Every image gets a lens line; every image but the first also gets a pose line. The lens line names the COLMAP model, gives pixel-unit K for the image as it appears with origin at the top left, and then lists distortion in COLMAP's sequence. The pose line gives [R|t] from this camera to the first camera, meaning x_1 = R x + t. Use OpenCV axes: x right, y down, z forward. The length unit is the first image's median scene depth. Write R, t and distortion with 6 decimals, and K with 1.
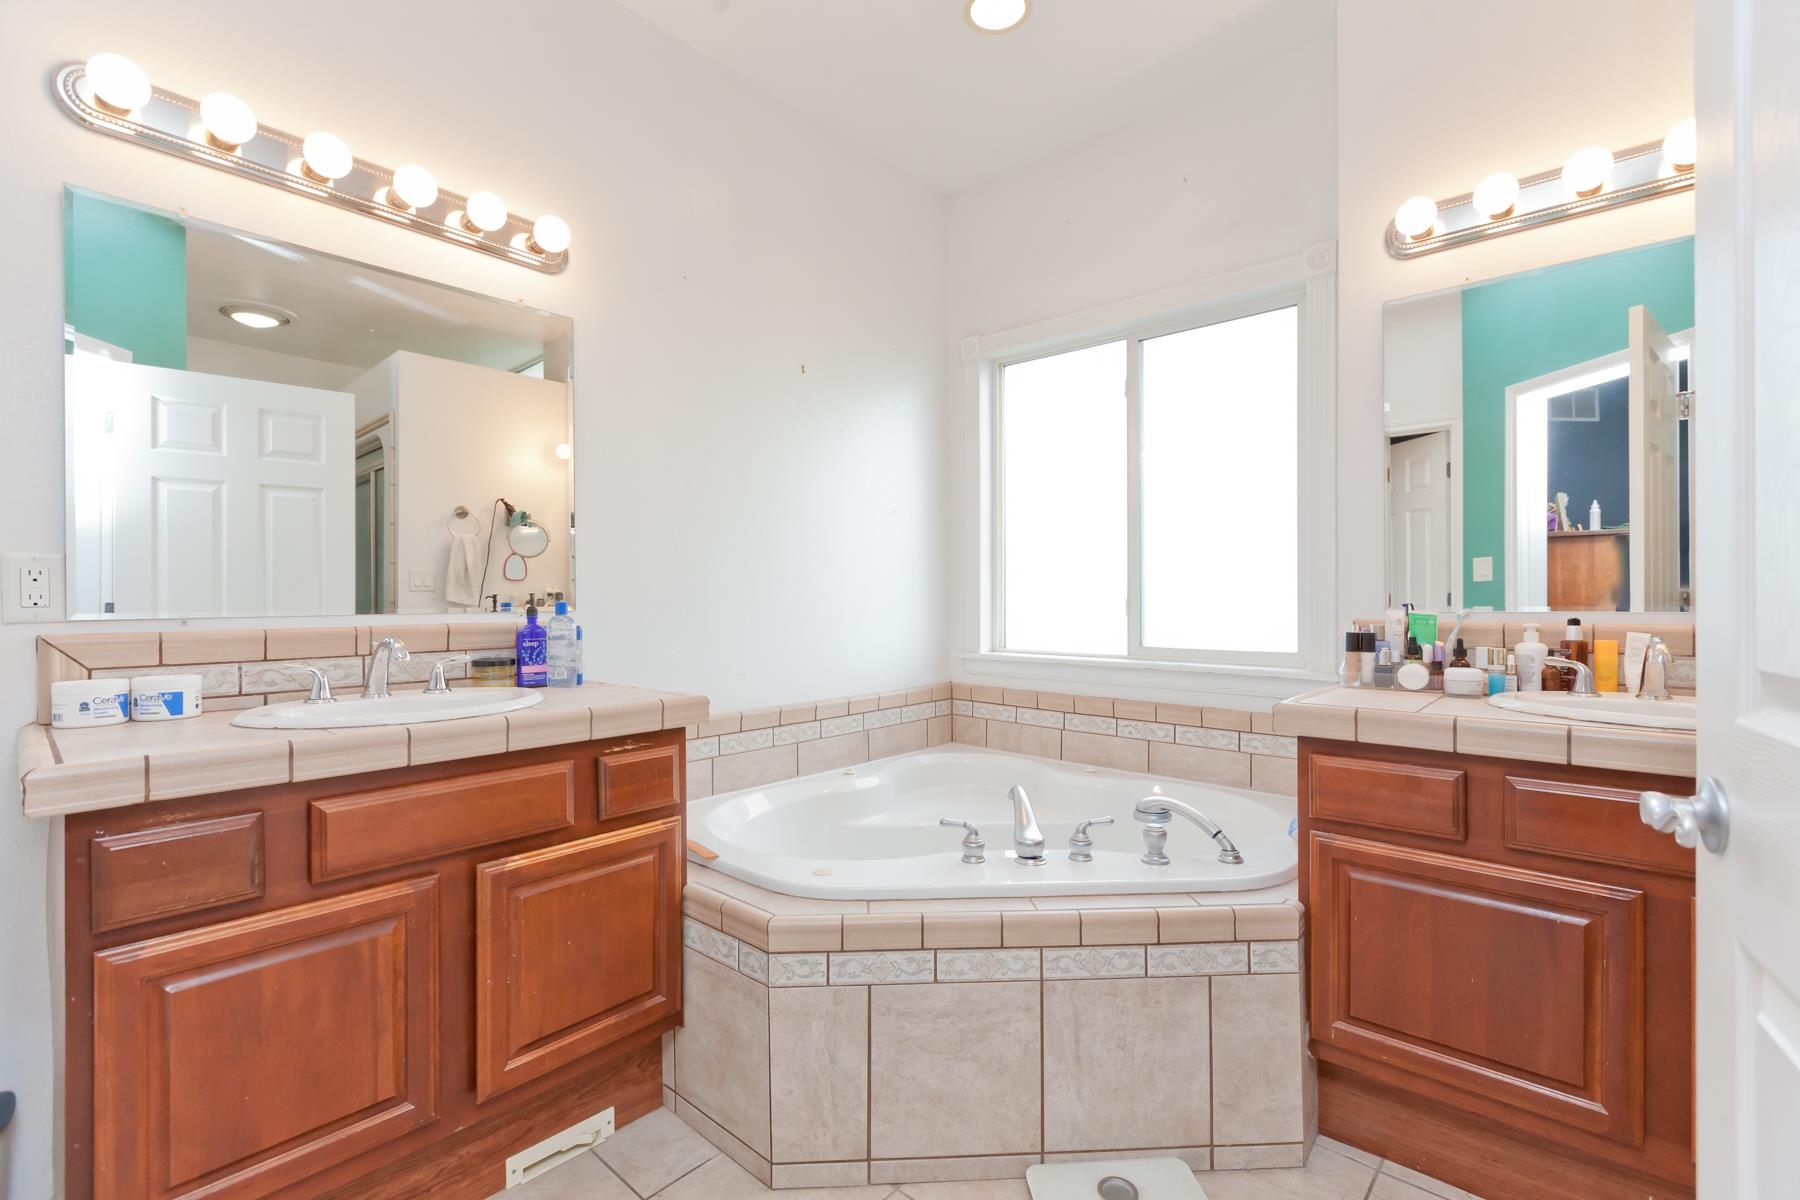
lens RADIAL K [[807.3, 0, 887.7], [0, 807.3, 603.3], [0, 0, 1]] dist [0.001925, -0.001460]
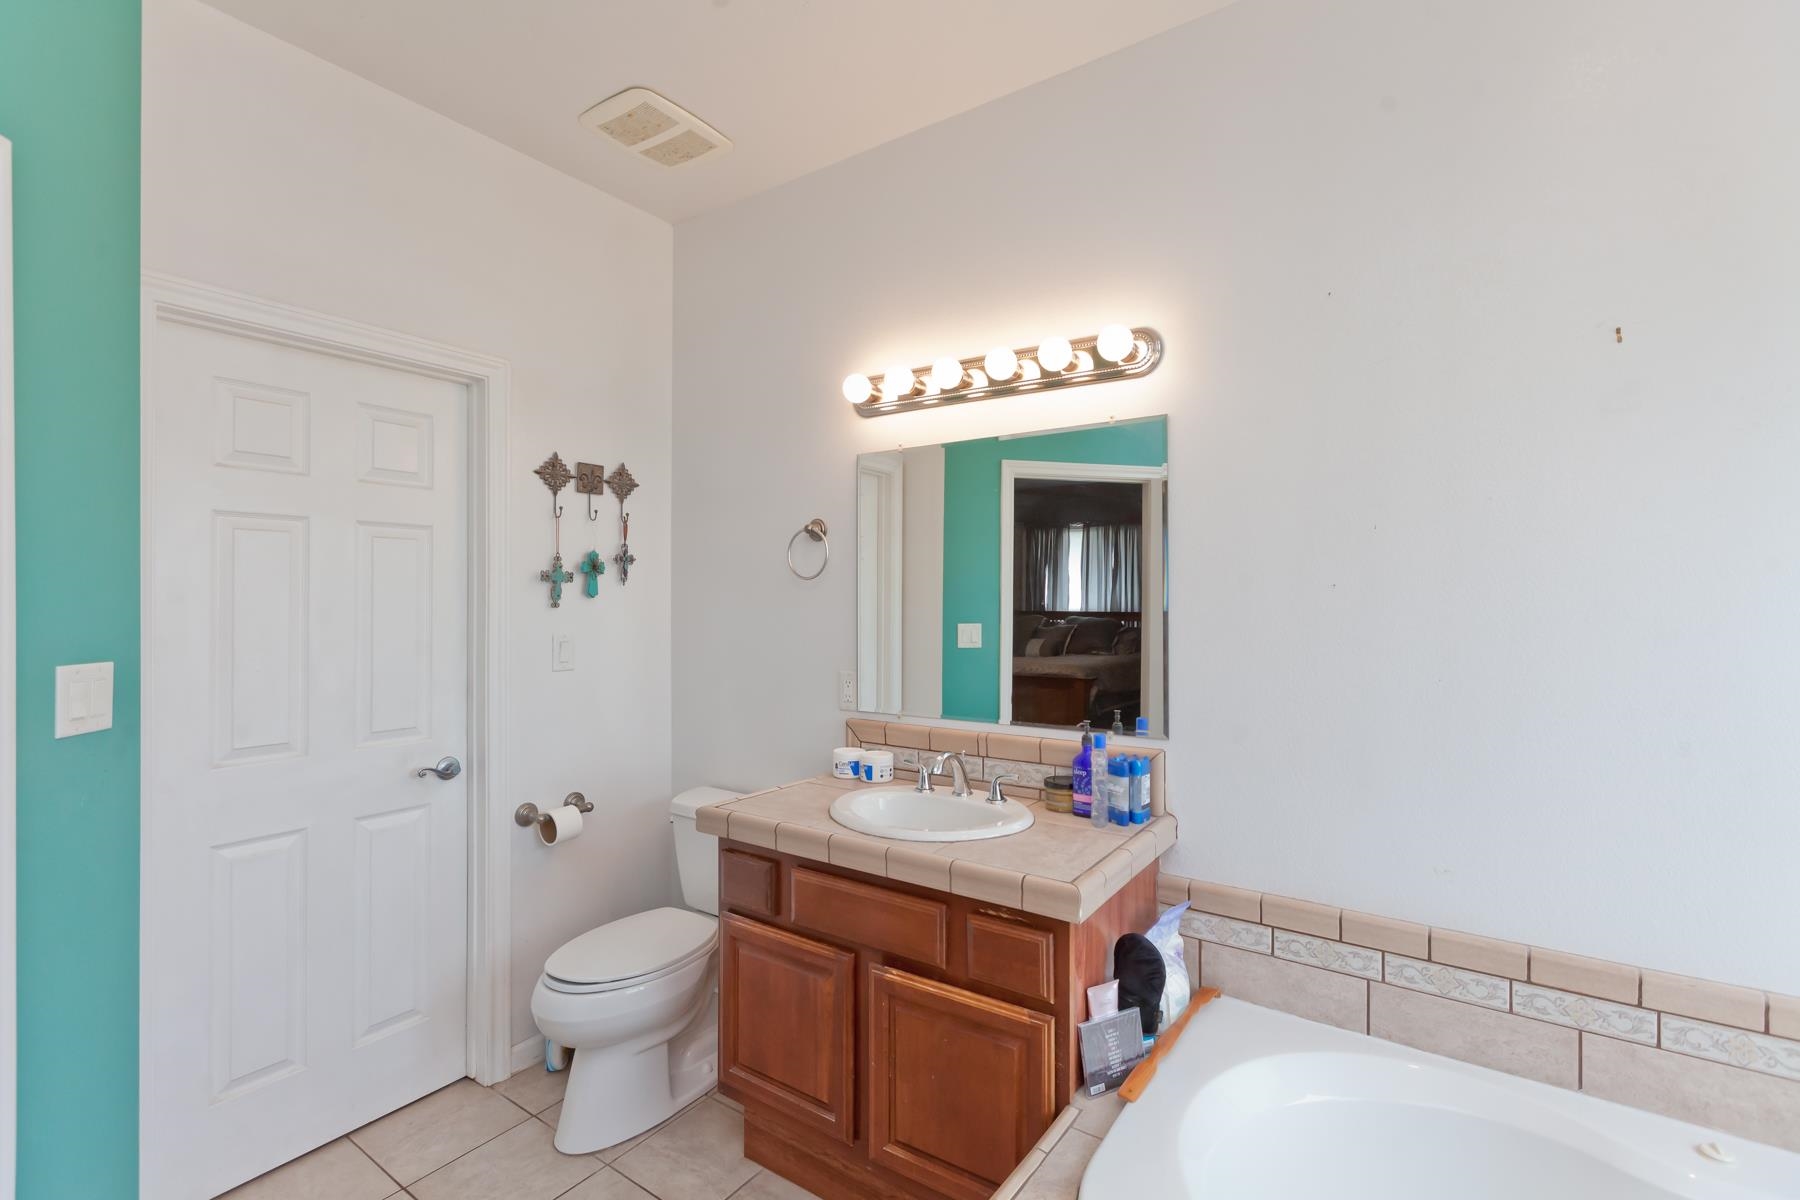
lens RADIAL K [[807.3, 0, 892.3], [0, 807.3, 594.8], [0, 0, 1]] dist [0.001925, -0.001460]
pose [[0.126980, 0.000811, -0.991905, 0.585057], [-0.000867, 0.999999, 0.000706, -0.191856], [0.991905, 0.000770, 0.126980, 0.731950]]
